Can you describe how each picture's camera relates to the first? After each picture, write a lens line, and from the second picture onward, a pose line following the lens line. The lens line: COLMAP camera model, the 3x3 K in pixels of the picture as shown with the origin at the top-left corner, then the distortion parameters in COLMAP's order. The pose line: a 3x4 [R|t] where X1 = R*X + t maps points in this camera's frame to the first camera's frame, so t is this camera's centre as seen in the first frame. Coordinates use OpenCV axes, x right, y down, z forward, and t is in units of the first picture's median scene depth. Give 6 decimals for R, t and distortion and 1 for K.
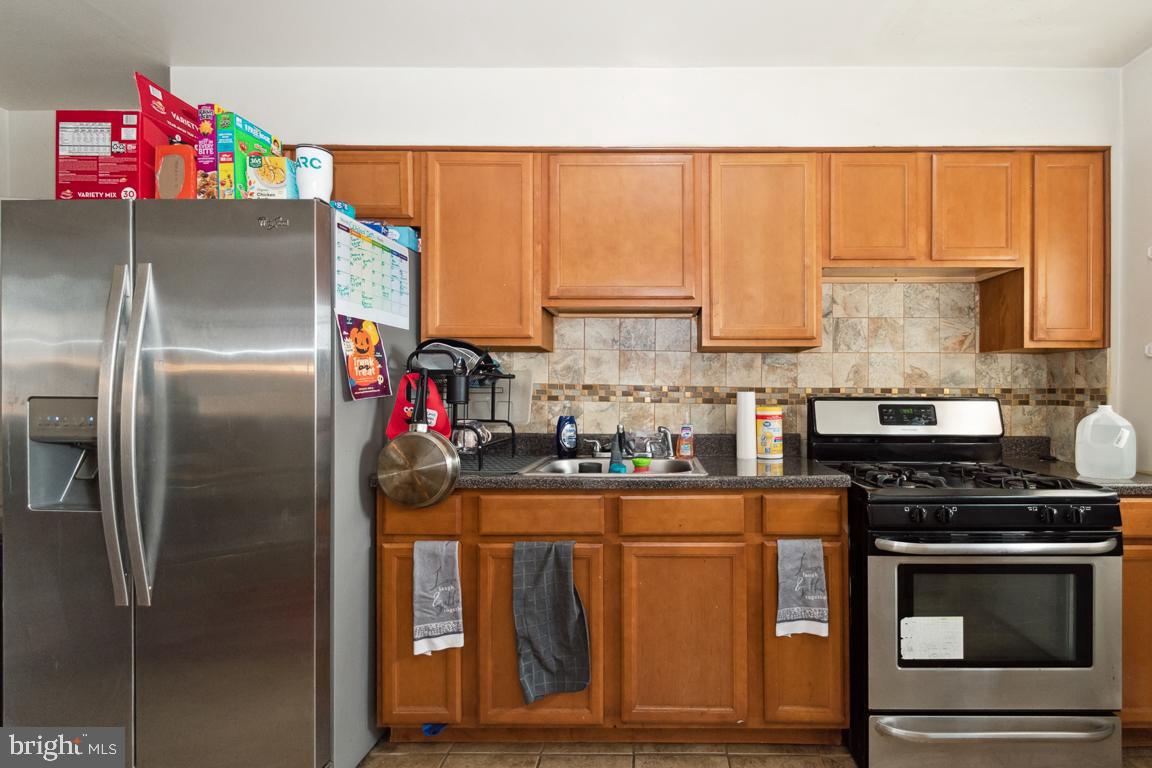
lens RADIAL K [[593.9, 0, 576.5], [0, 593.9, 390.9], [0, 0, 1]] dist [0.014023, -0.001027]
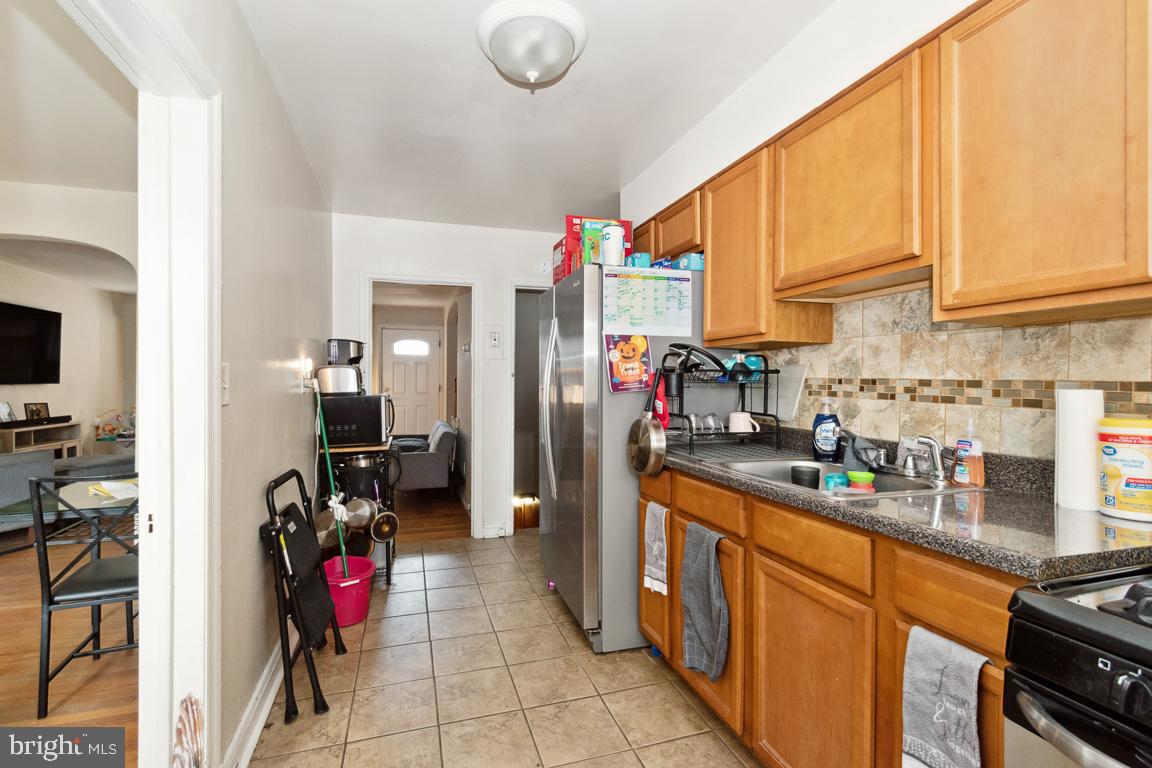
lens RADIAL K [[515.9, 0, 574.3], [0, 515.9, 381.7], [0, 0, 1]] dist [-0.004673, 0.002995]
pose [[0.306269, -0.002776, -0.951941, 0.611758], [0.002335, 0.999995, -0.002165, -0.006082], [0.951942, -0.001560, 0.306274, 0.401222]]
